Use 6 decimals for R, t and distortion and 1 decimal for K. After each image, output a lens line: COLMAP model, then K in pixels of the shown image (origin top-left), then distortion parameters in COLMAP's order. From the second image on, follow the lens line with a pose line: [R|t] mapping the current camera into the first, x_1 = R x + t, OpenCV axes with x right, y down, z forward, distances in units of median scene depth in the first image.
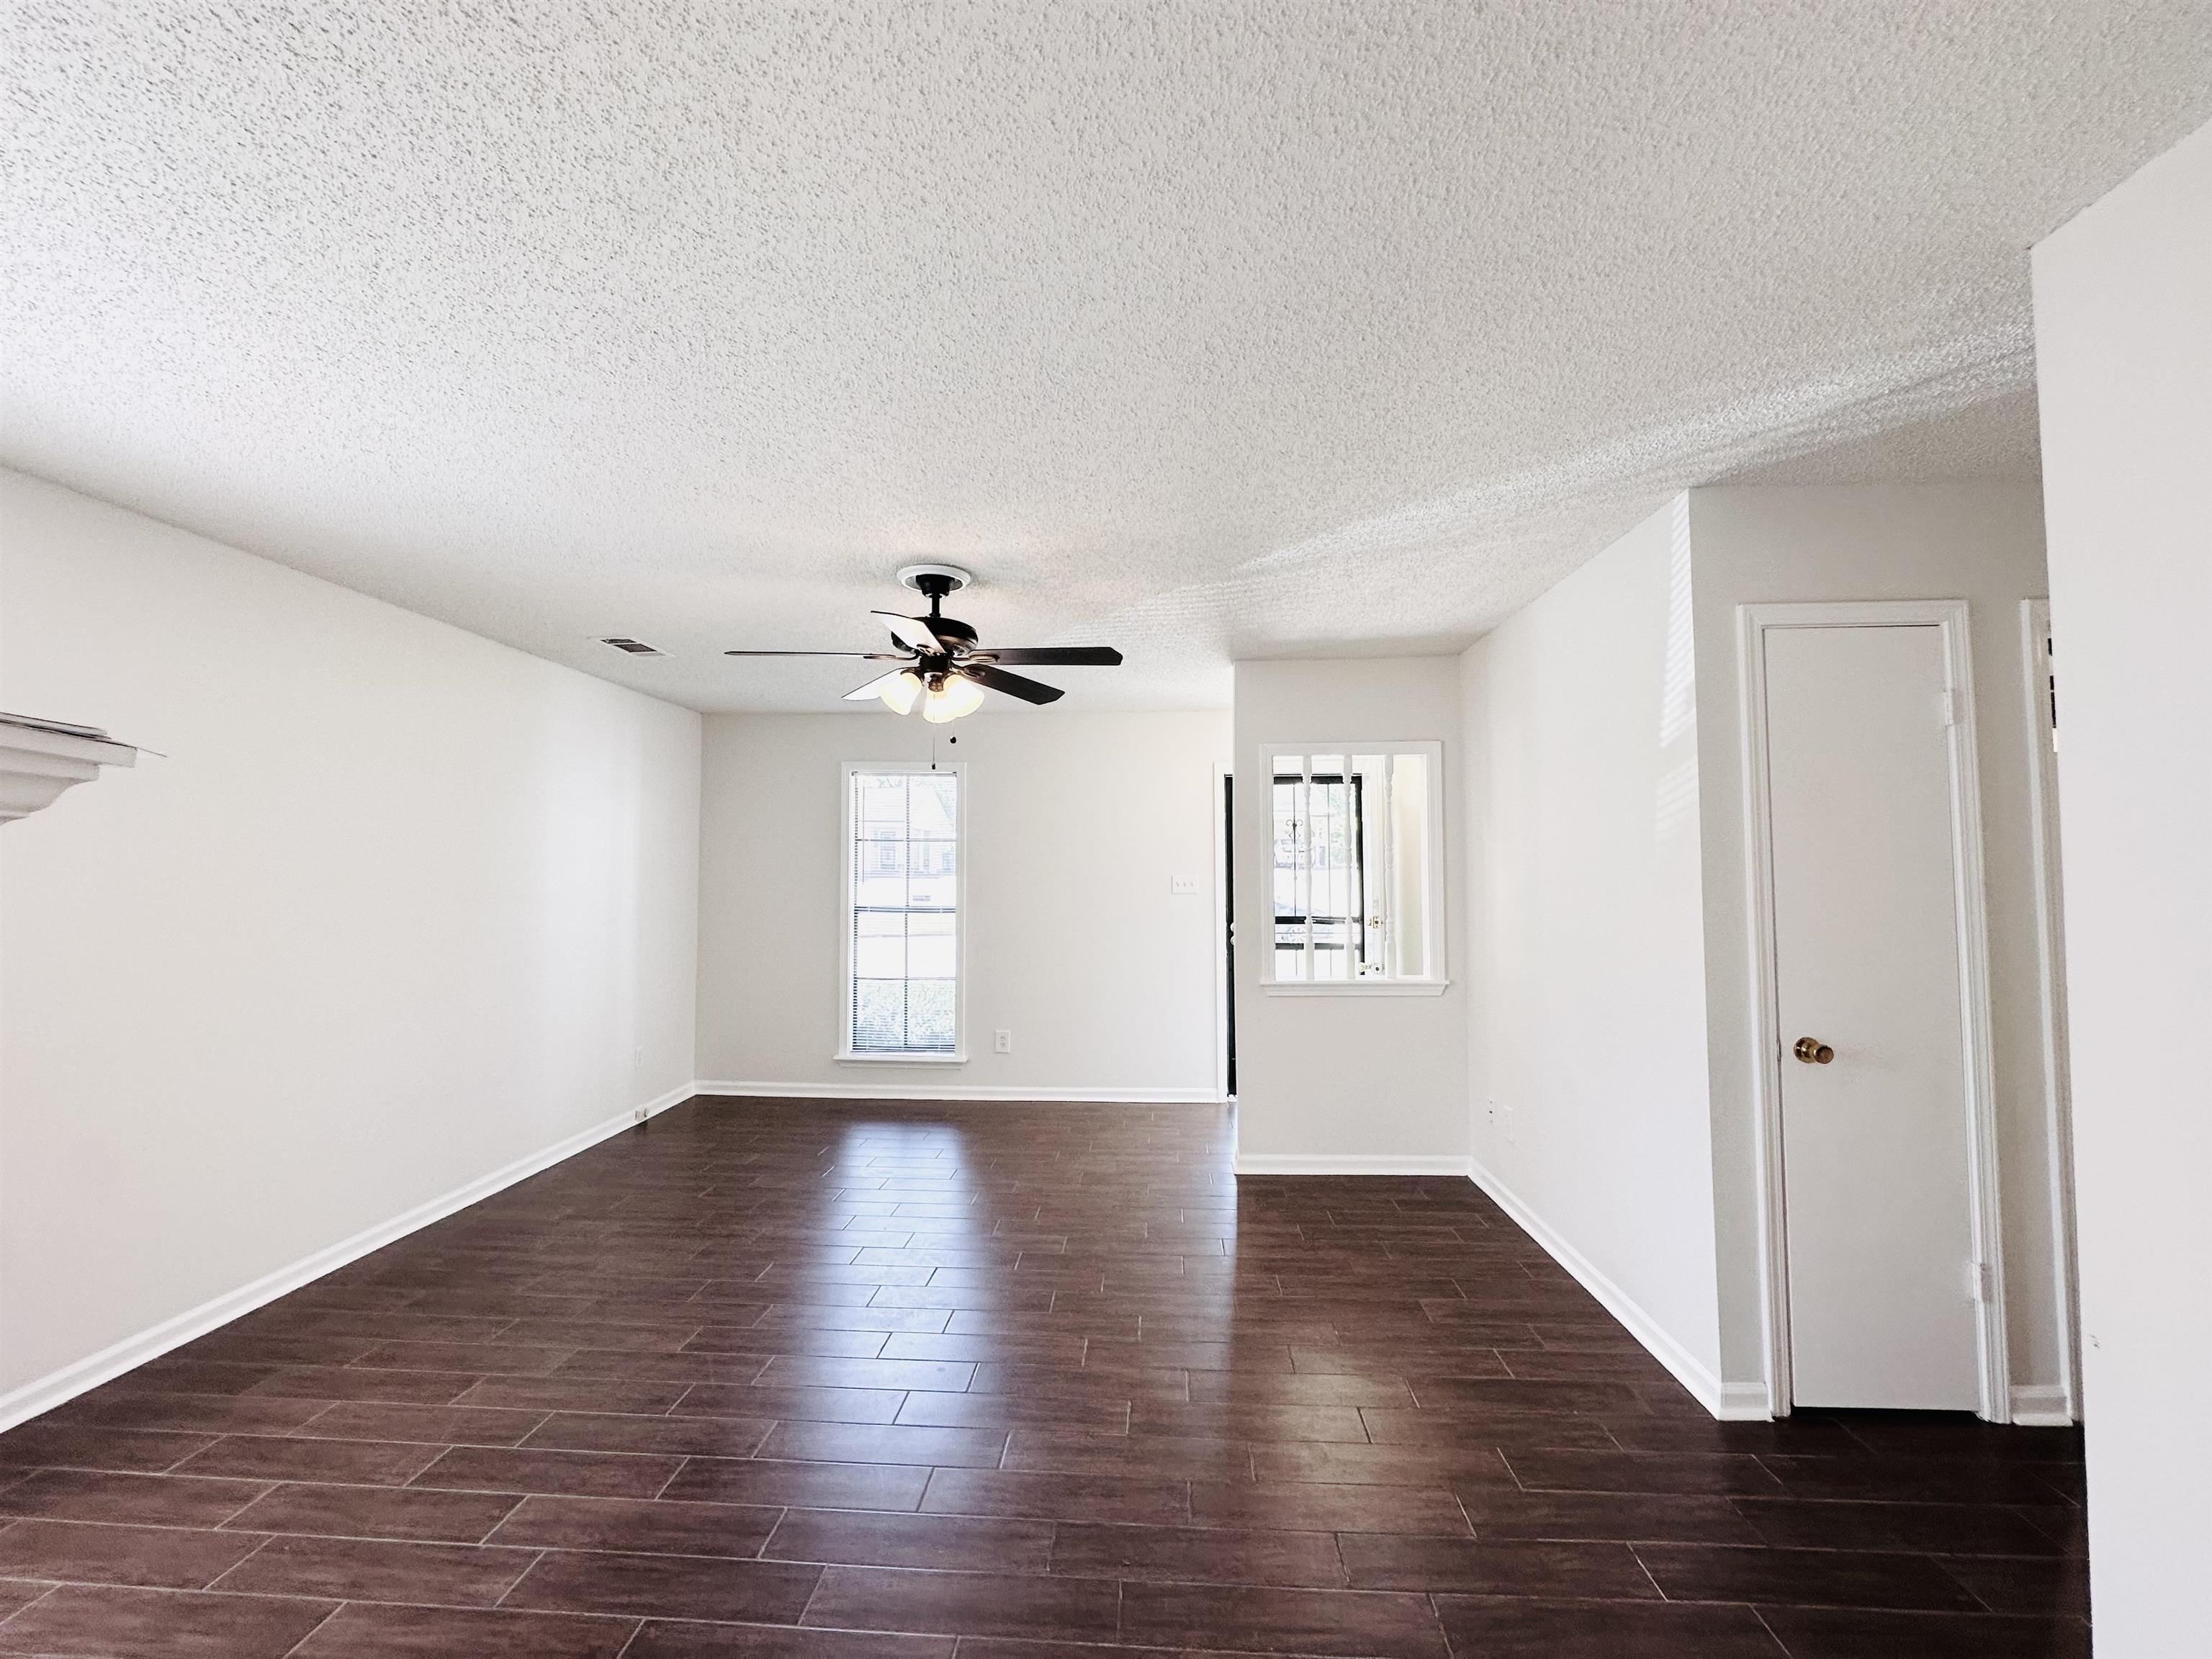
lens RADIAL K [[882.0, 0, 1111.6], [0, 882.0, 834.3], [0, 0, 1]] dist [-0.003735, 0.000737]
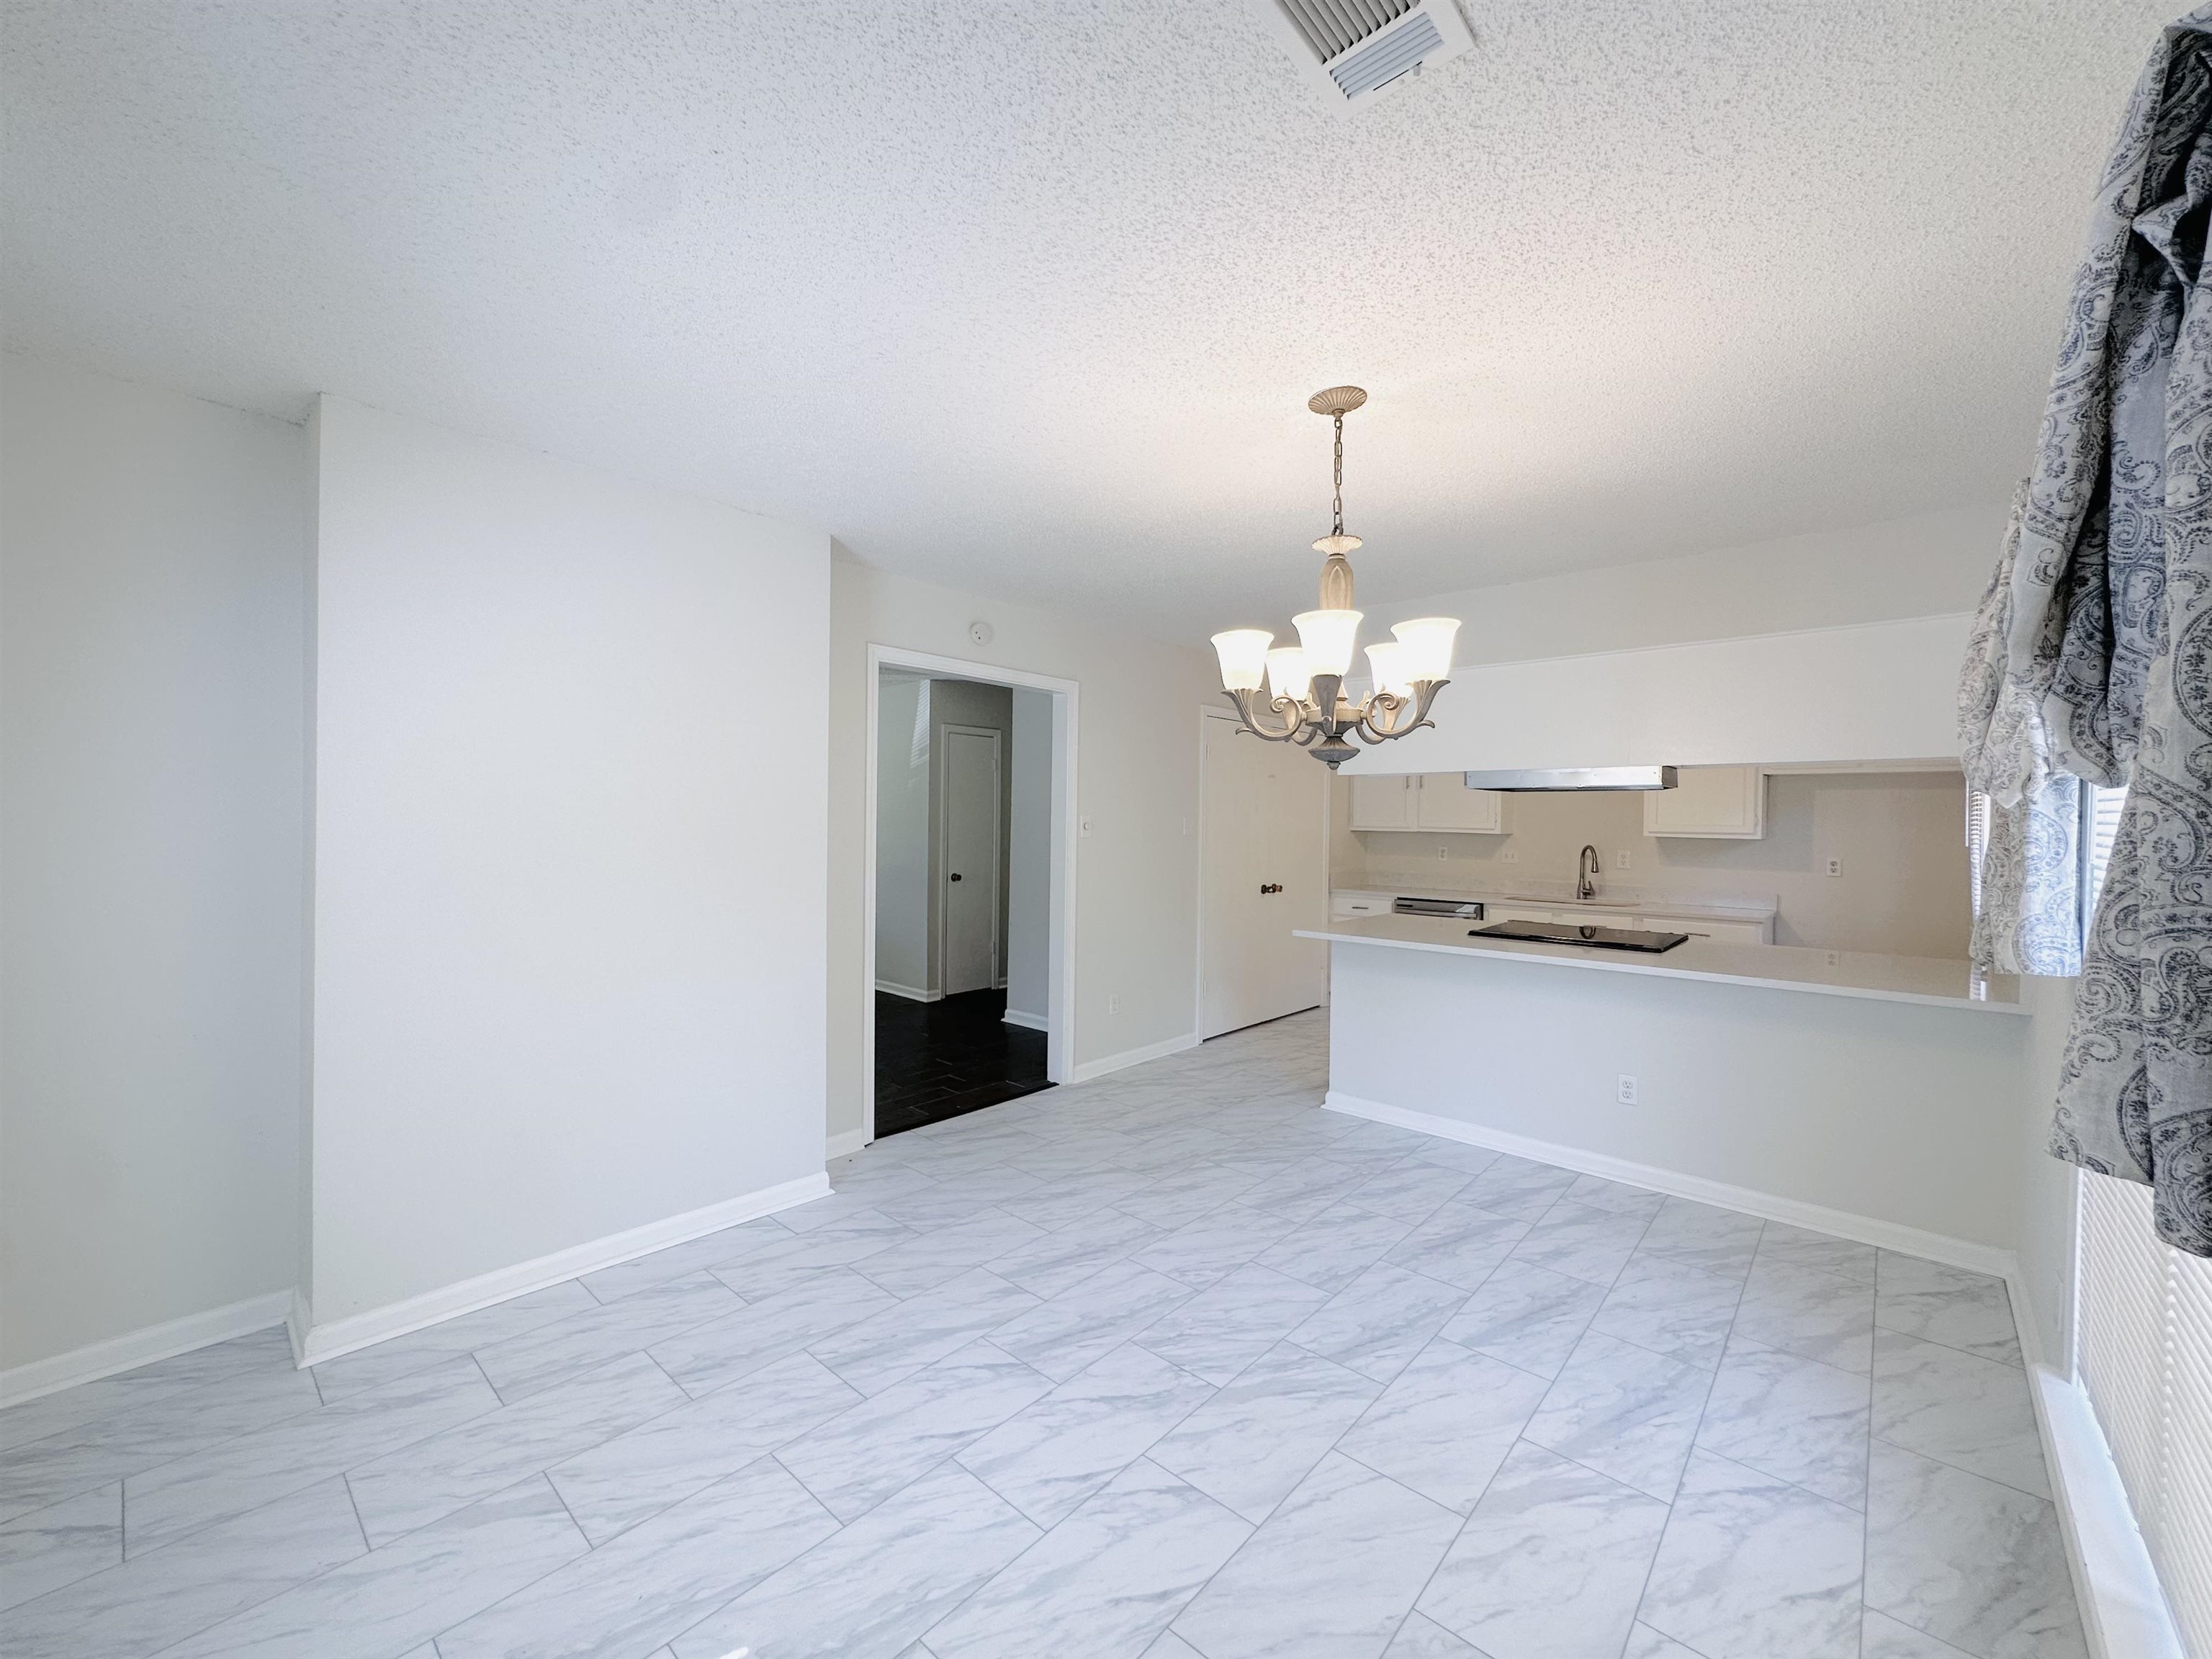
lens RADIAL K [[882.0, 0, 1107.3], [0, 882.0, 824.2], [0, 0, 1]] dist [-0.003735, 0.000737]
pose [[0.632440, 0.010315, 0.774540, -0.862898], [-0.049952, 0.998373, 0.027492, -0.029432], [-0.772997, -0.056077, 0.631927, -0.919637]]
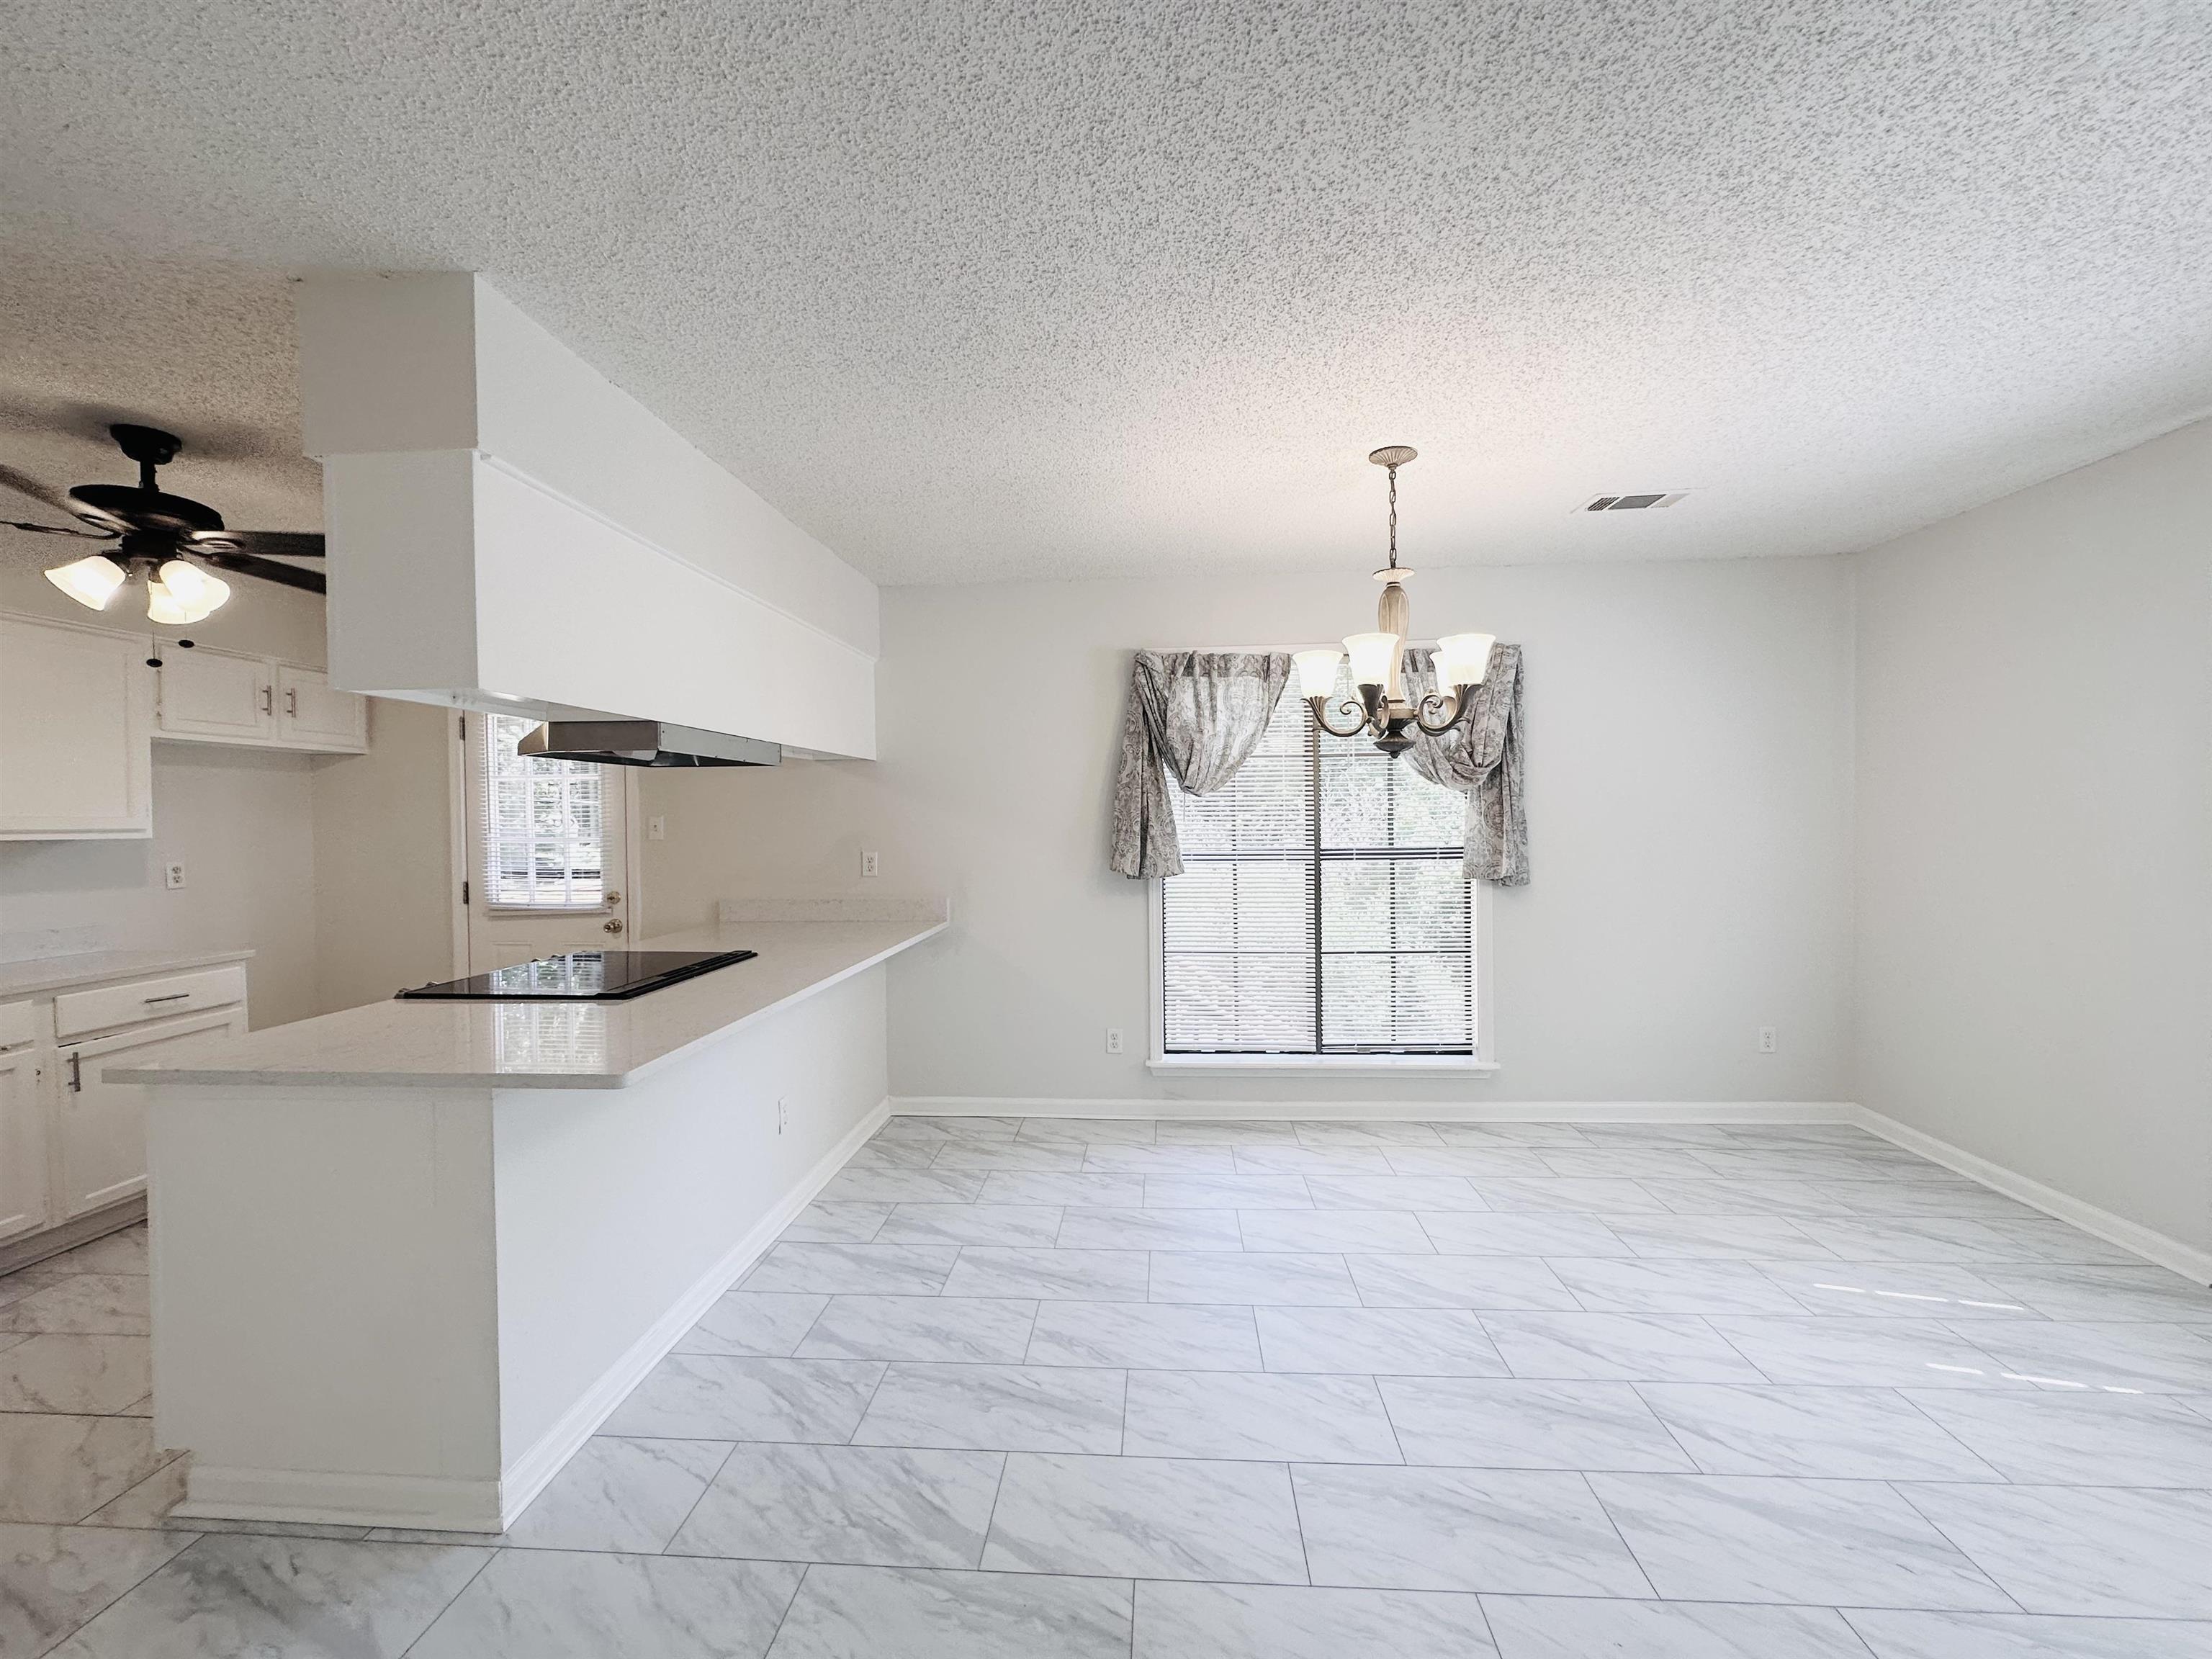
lens RADIAL K [[882.0, 0, 1103.3], [0, 882.0, 825.7], [0, 0, 1]] dist [-0.003735, 0.000737]
pose [[-0.999576, 0.017619, 0.023161, 0.017659], [0.016834, 0.999293, -0.033629, 0.023359], [-0.023737, -0.033225, -0.999166, 0.198657]]
